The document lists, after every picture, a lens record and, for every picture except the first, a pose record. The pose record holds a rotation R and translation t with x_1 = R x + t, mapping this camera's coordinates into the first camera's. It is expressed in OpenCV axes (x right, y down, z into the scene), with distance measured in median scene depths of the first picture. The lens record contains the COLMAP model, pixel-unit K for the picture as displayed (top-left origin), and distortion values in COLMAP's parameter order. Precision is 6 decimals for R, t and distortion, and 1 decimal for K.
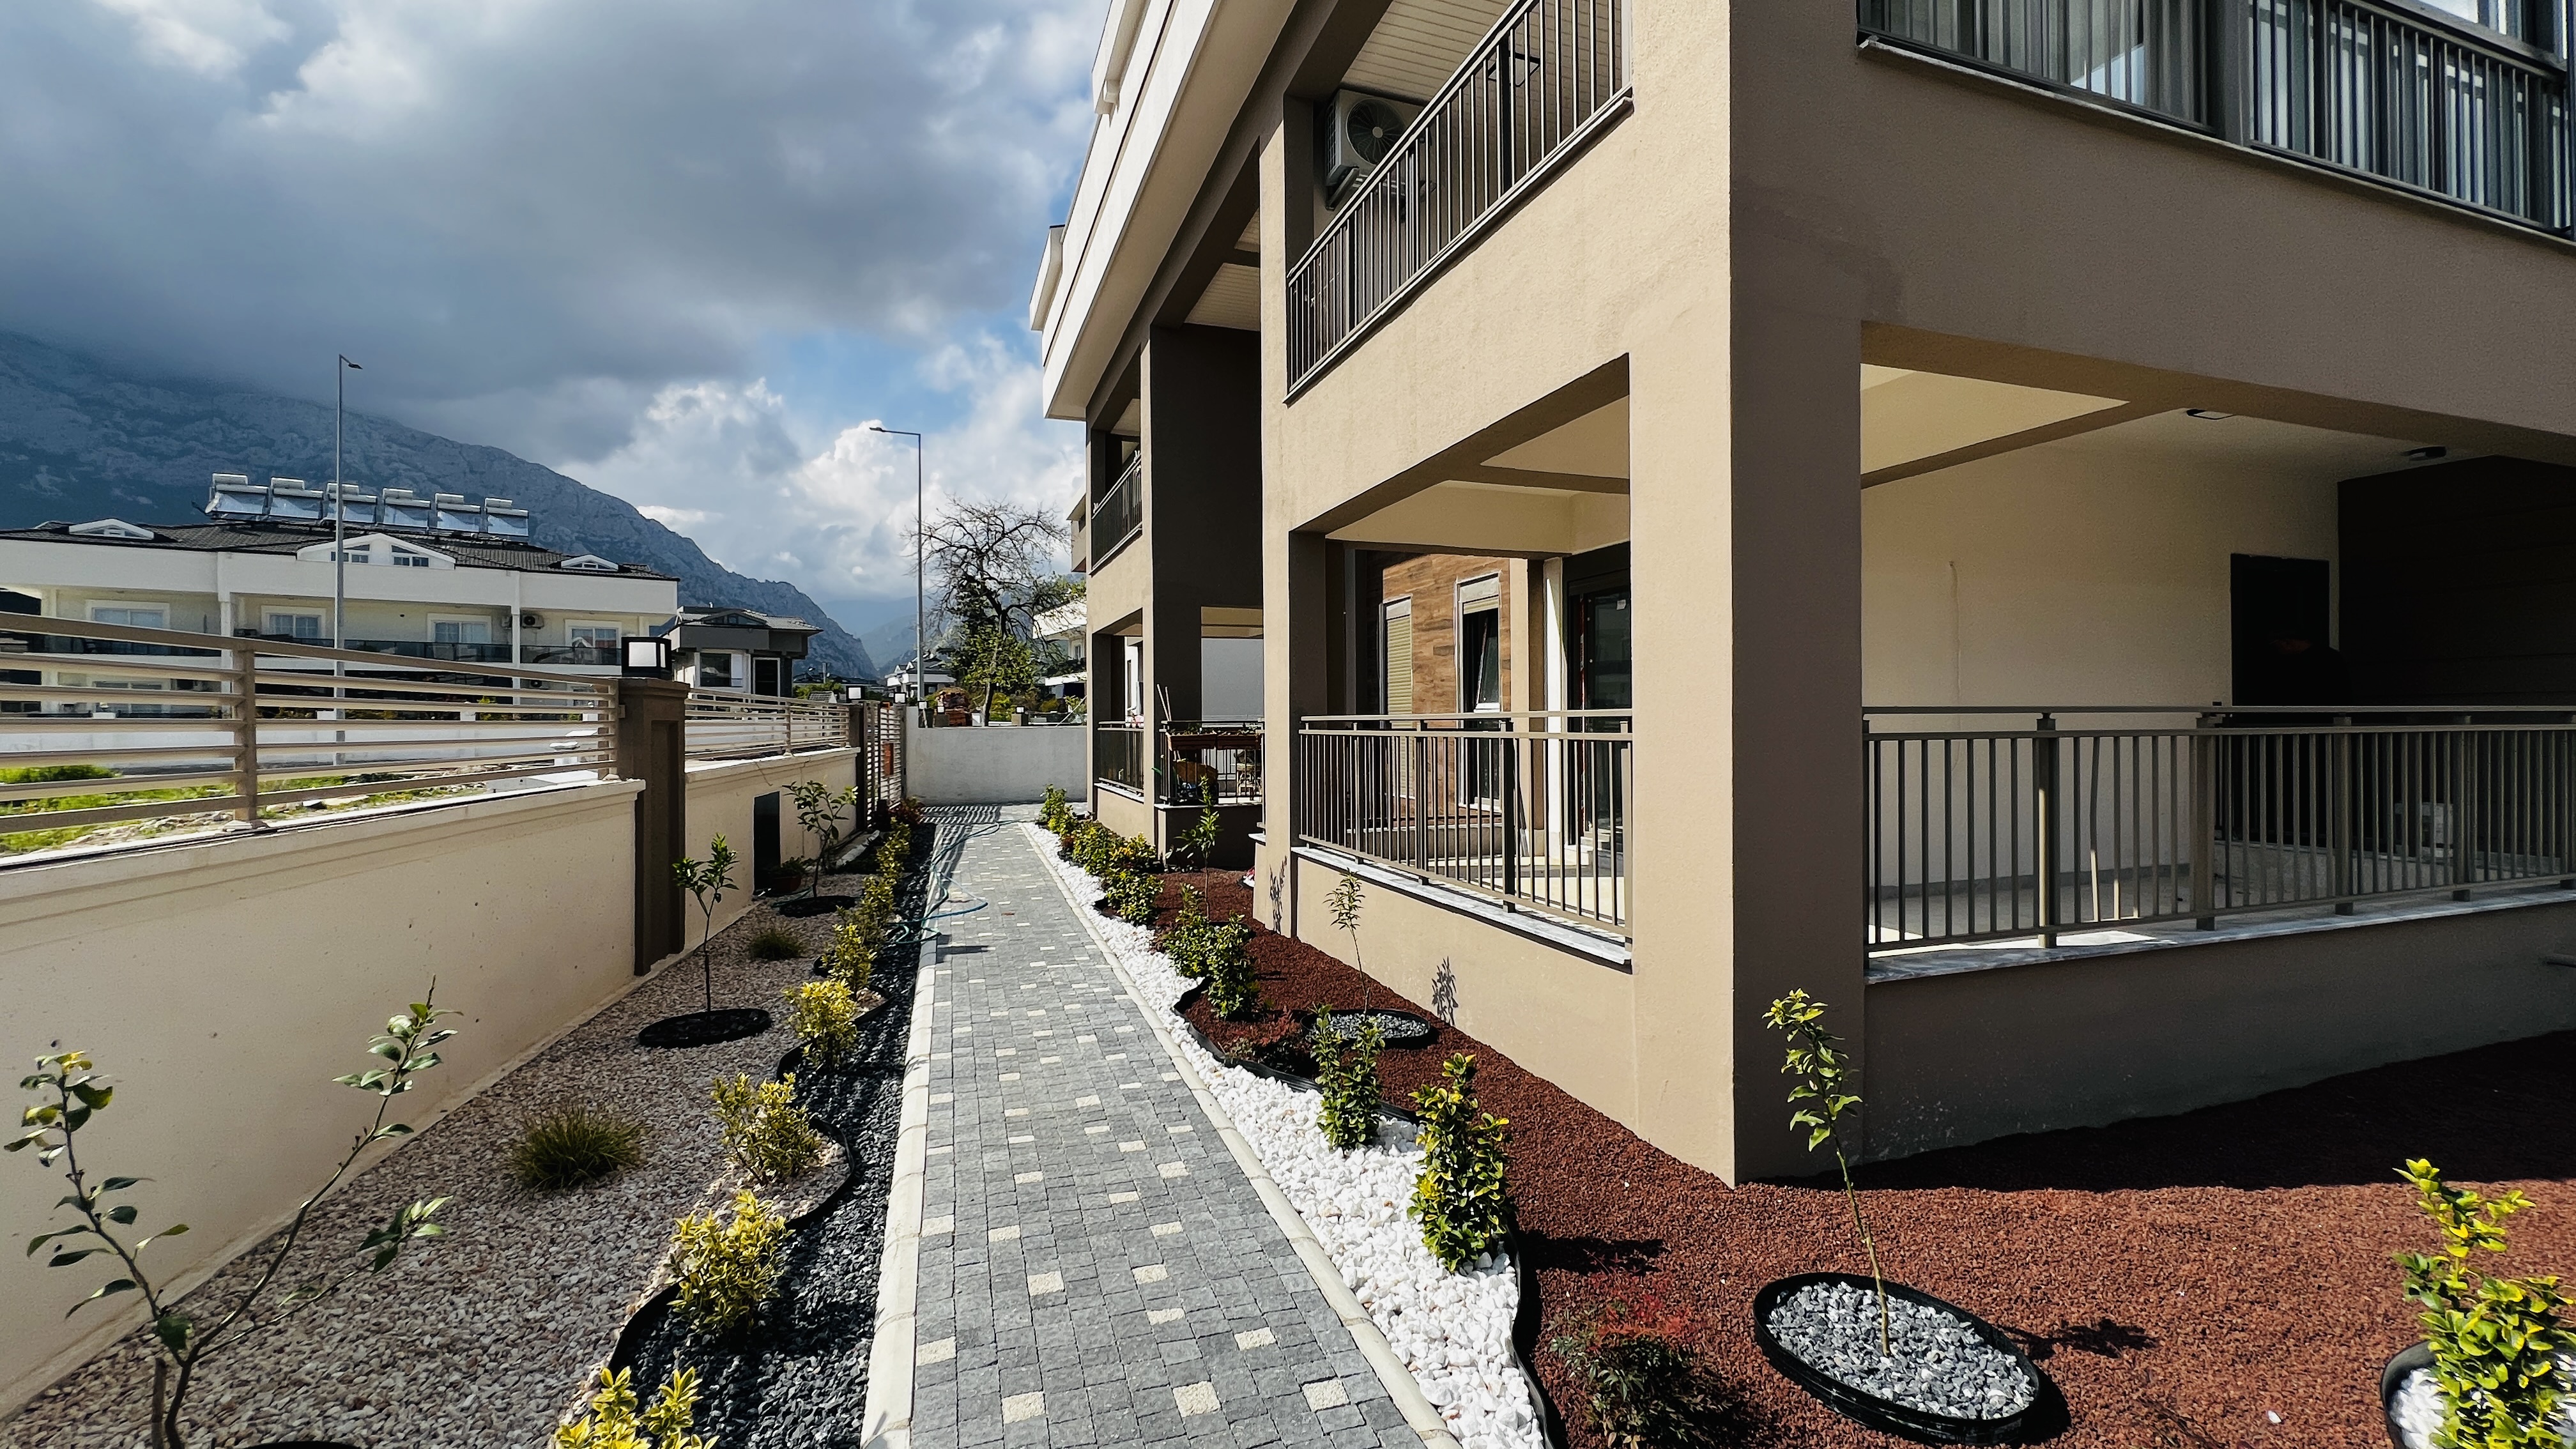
lens RADIAL K [[1037.3, 0, 1280.7], [0, 1037.3, 720.4], [0, 0, 1]] dist [-0.002266, 0.000454]
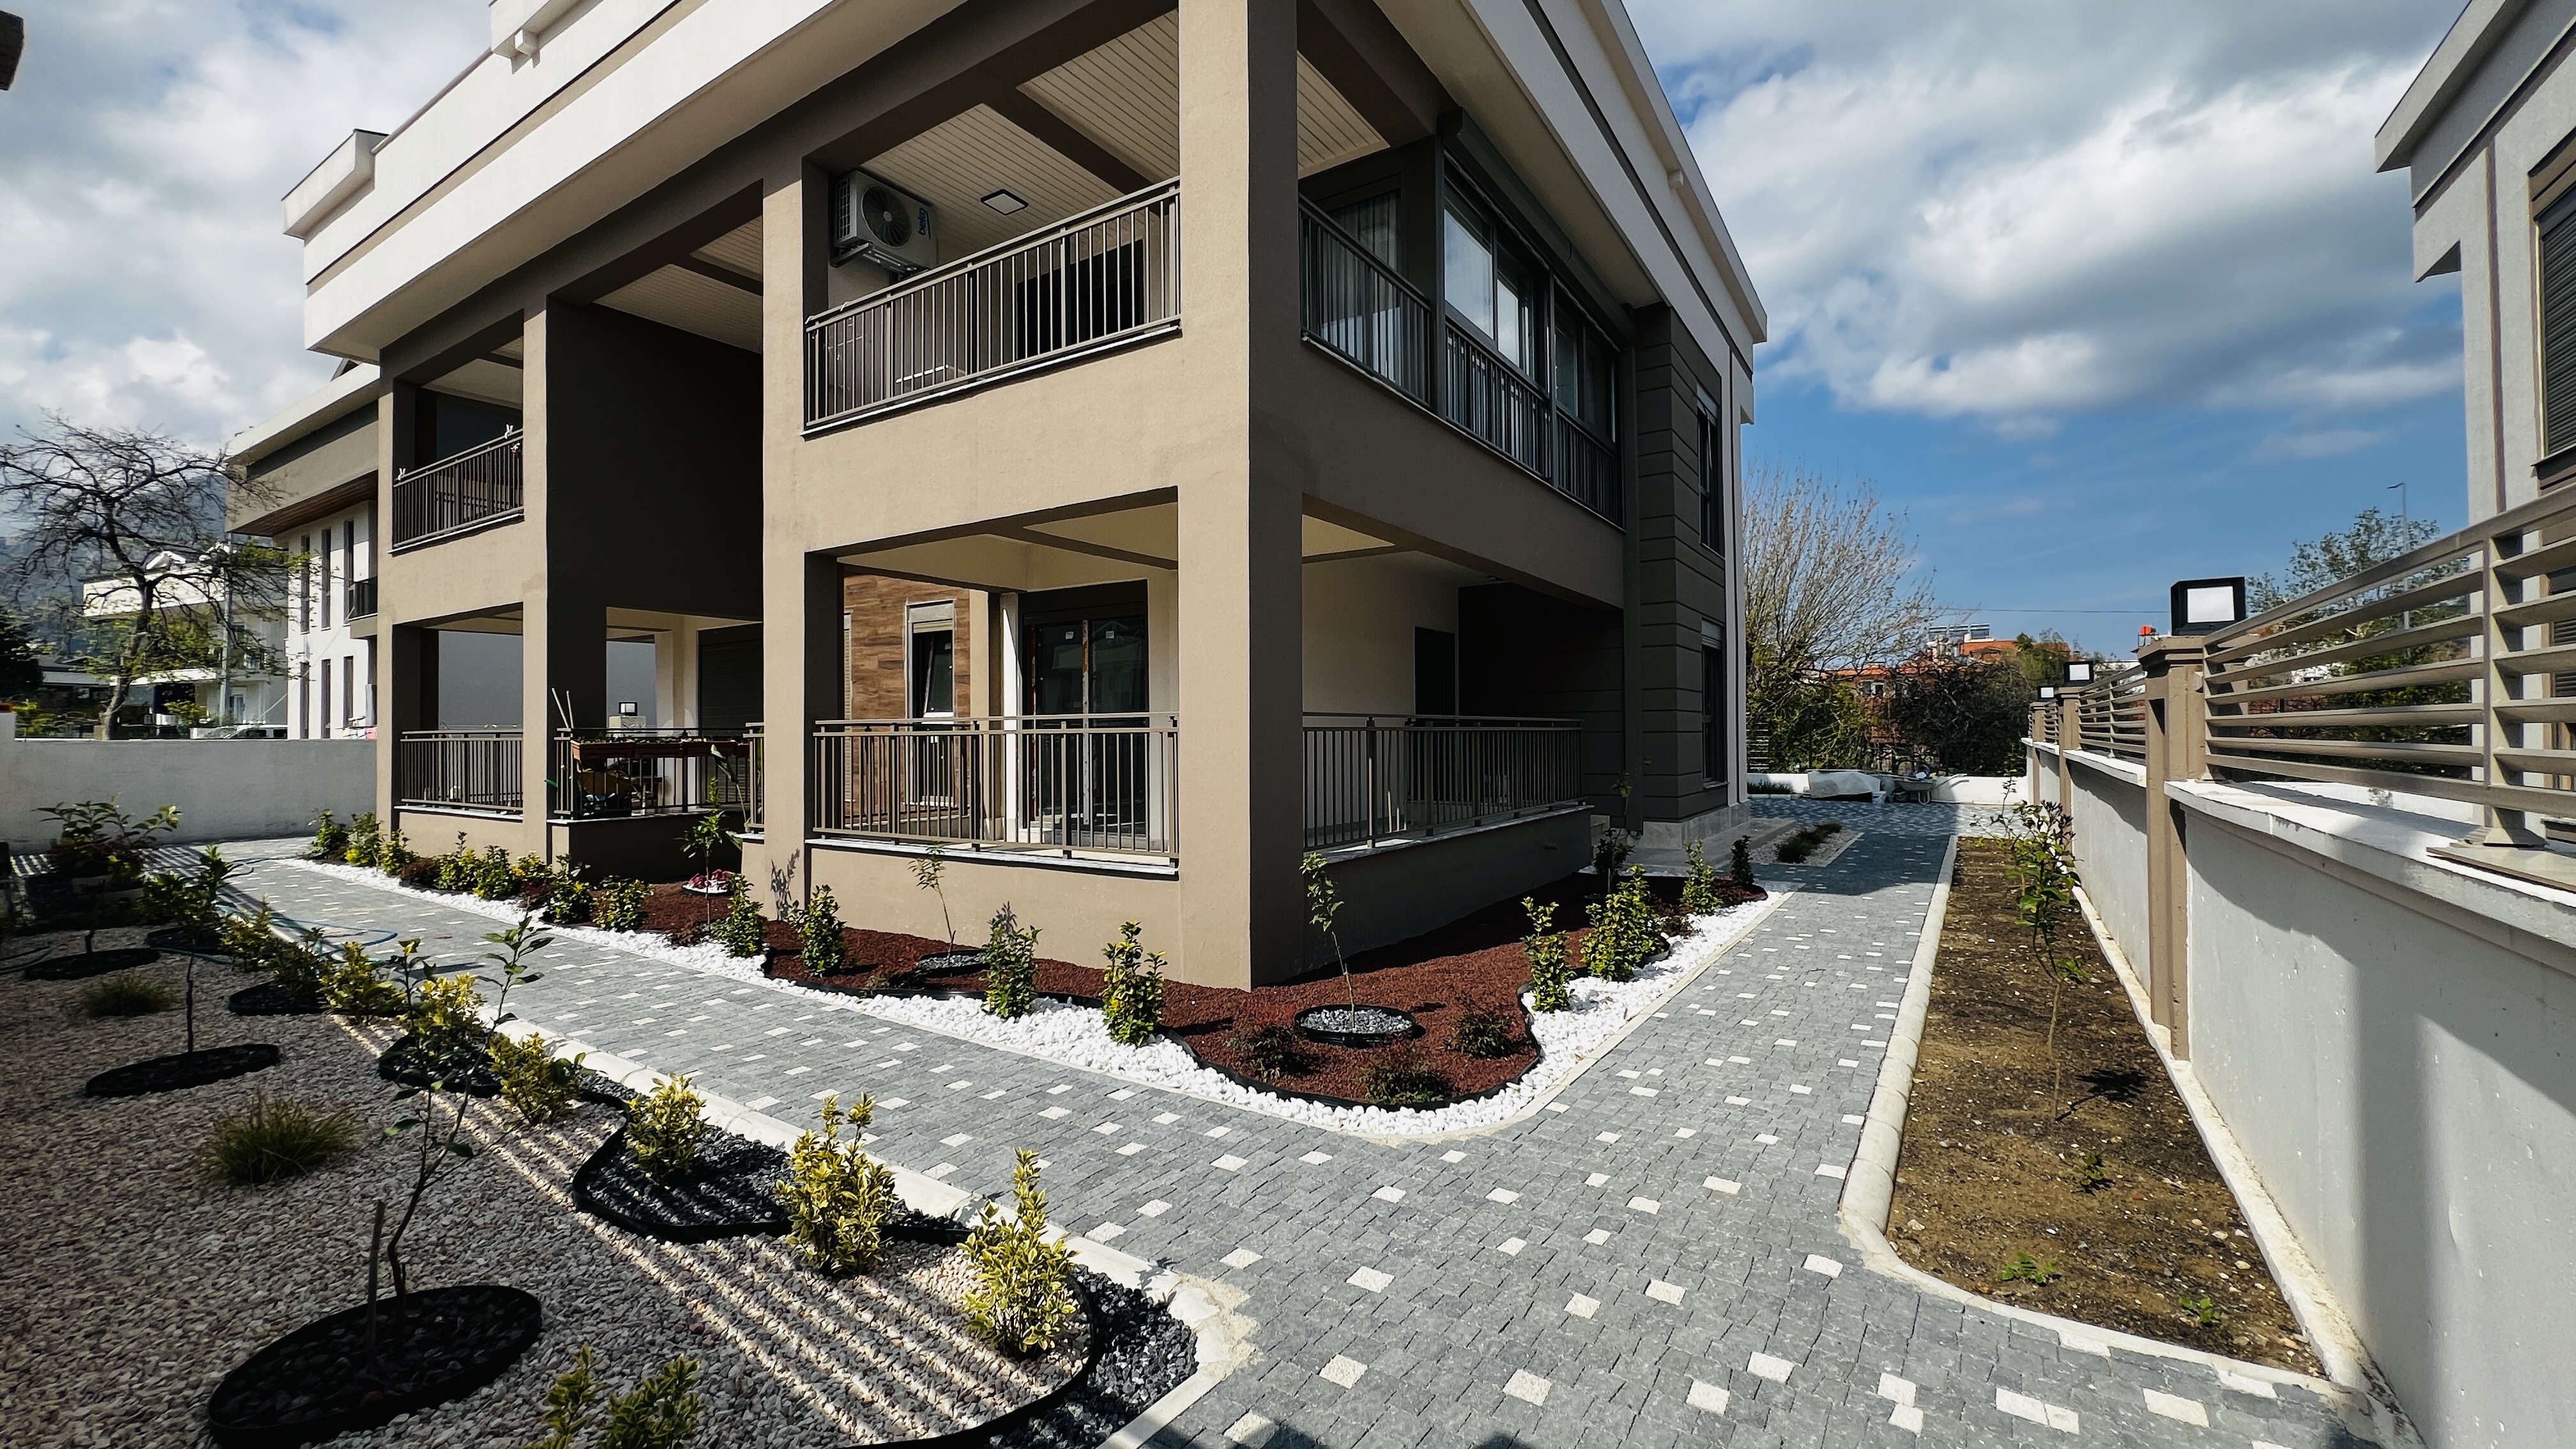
lens RADIAL K [[1037.3, 0, 1280.7], [0, 1037.3, 720.4], [0, 0, 1]] dist [-0.002266, 0.000454]
pose [[0.793708, 0.007710, 0.608250, -0.366375], [0.001966, 0.999882, -0.015240, 0.019614], [-0.608295, 0.013292, 0.793600, -0.254446]]
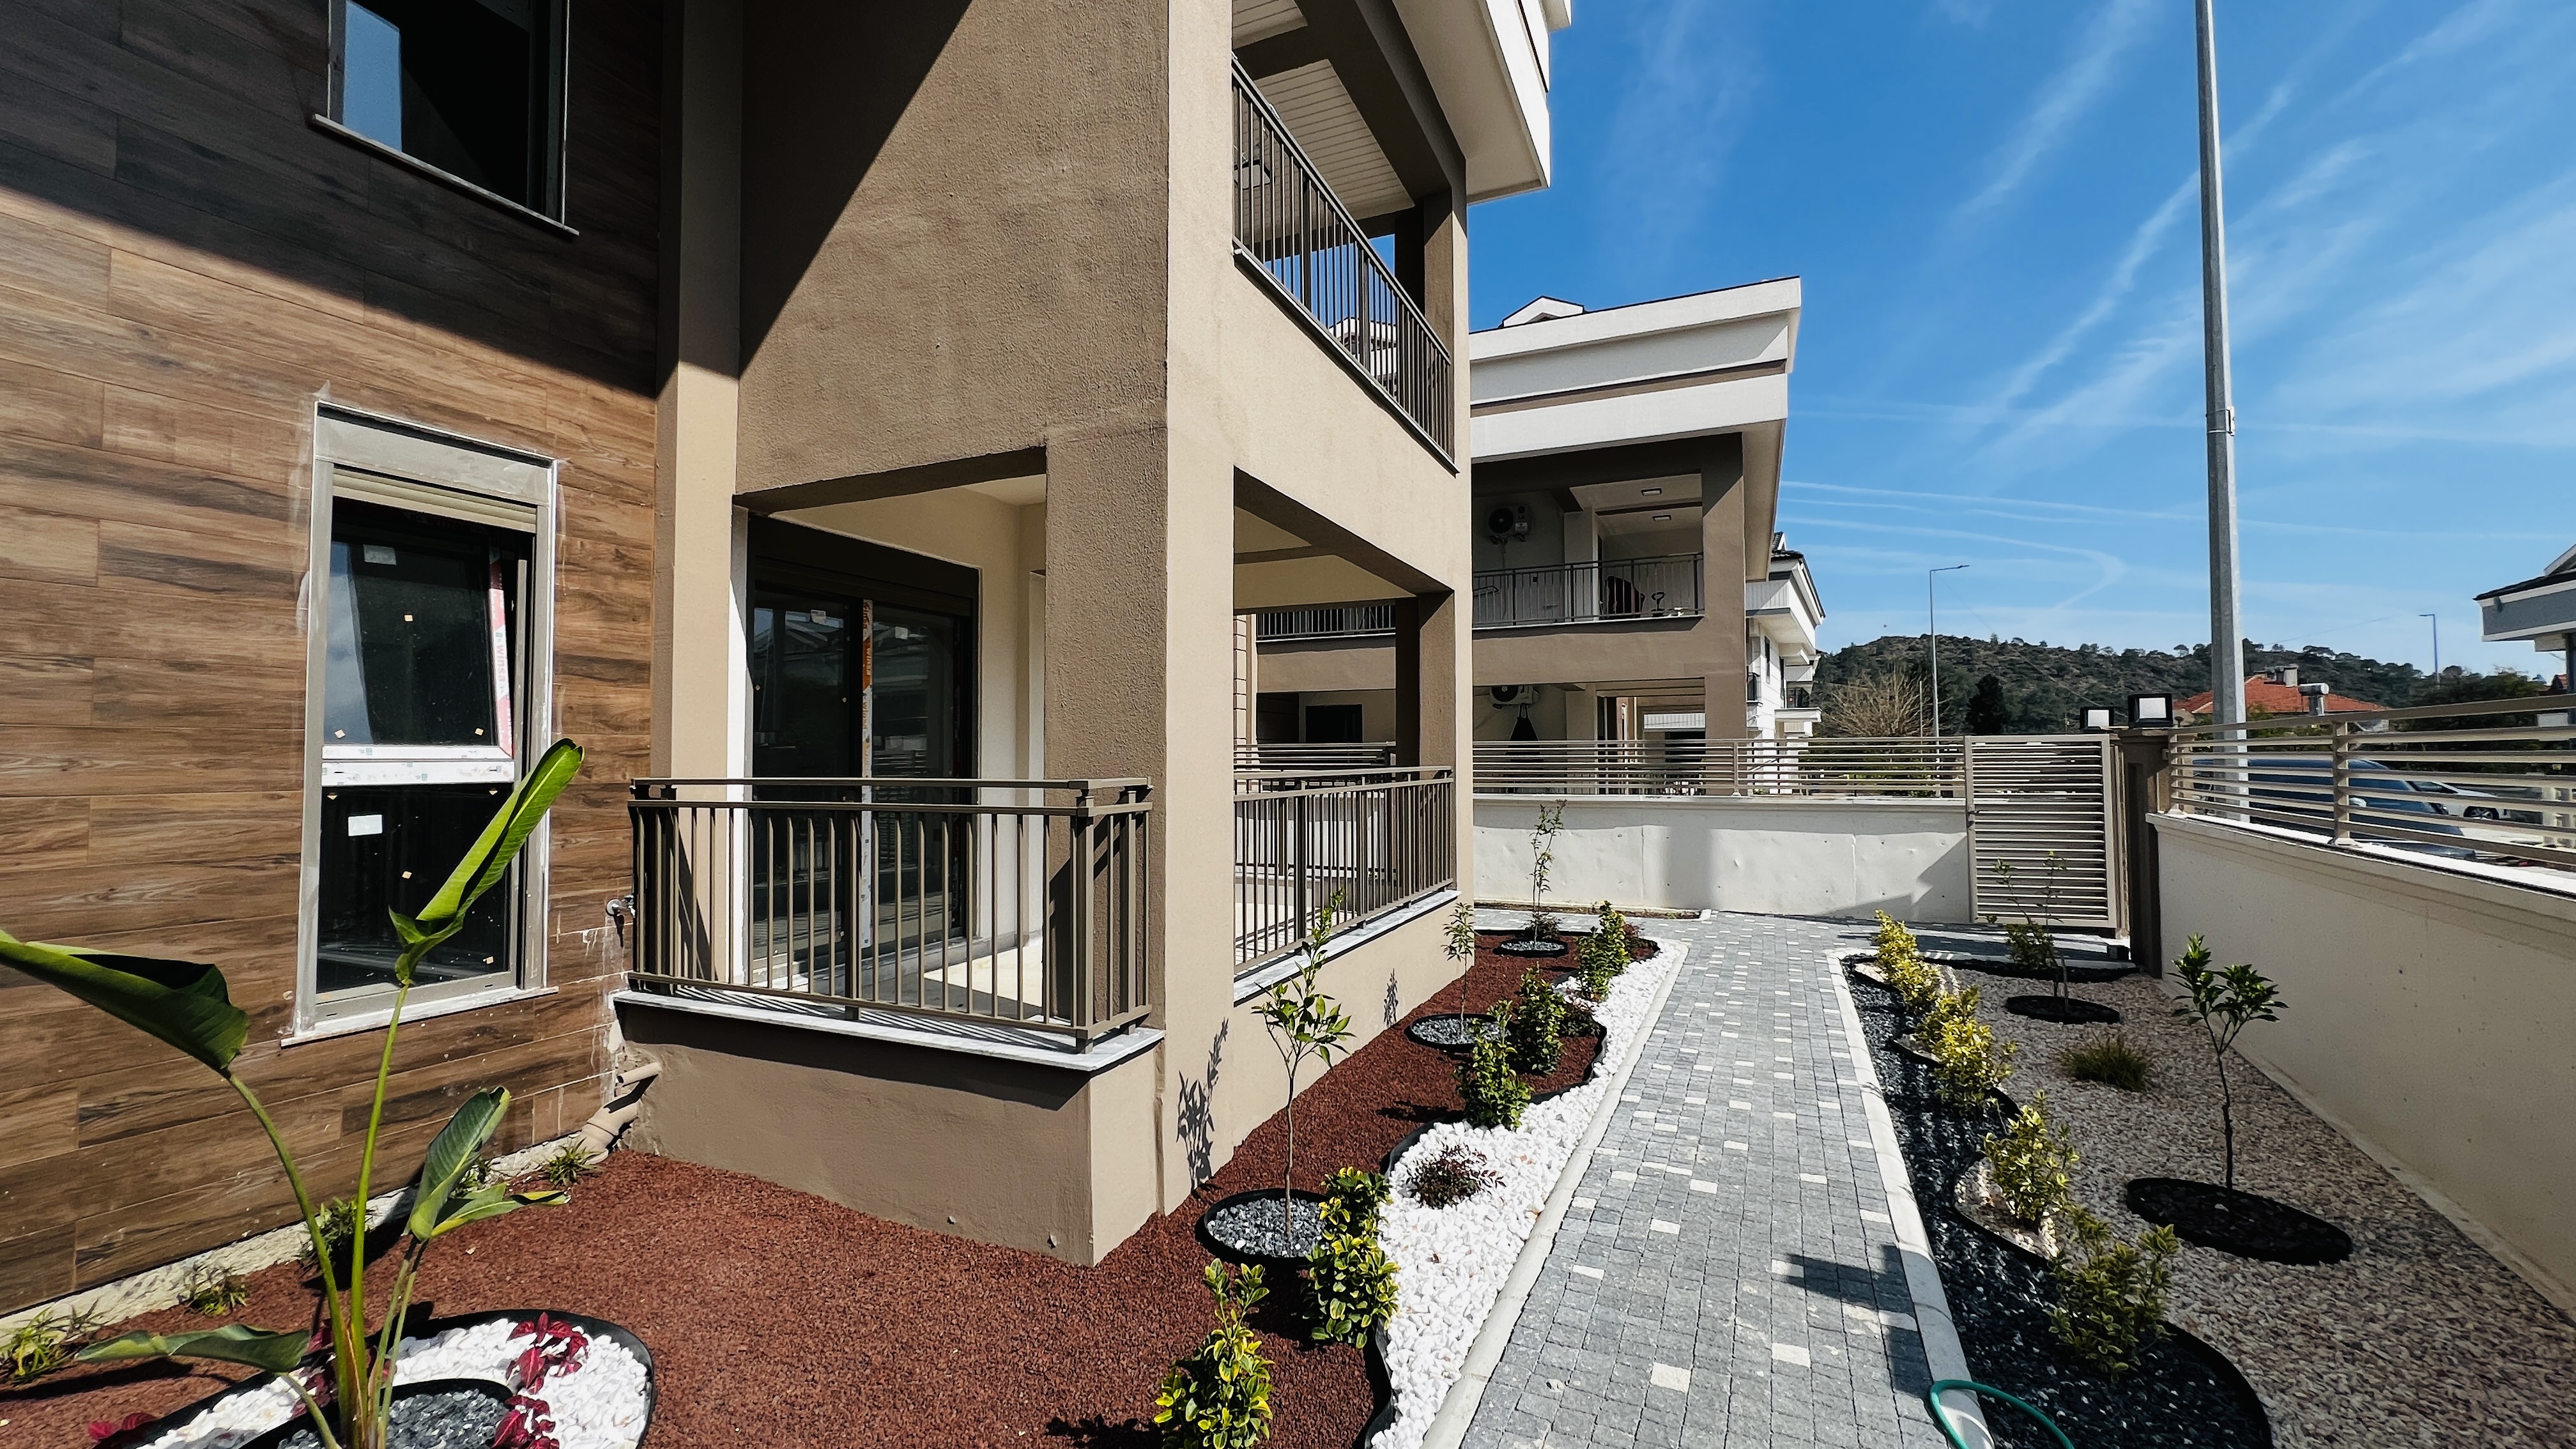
lens RADIAL K [[970.7, 0, 1288.0], [0, 970.7, 724.5], [0, 0, 1]] dist [-0.000289, -0.000017]
pose [[-0.711911, 0.042439, 0.700986, -0.578048], [0.021710, 0.999025, -0.038435, -0.025854], [-0.701934, -0.012144, -0.712138, 1.937771]]
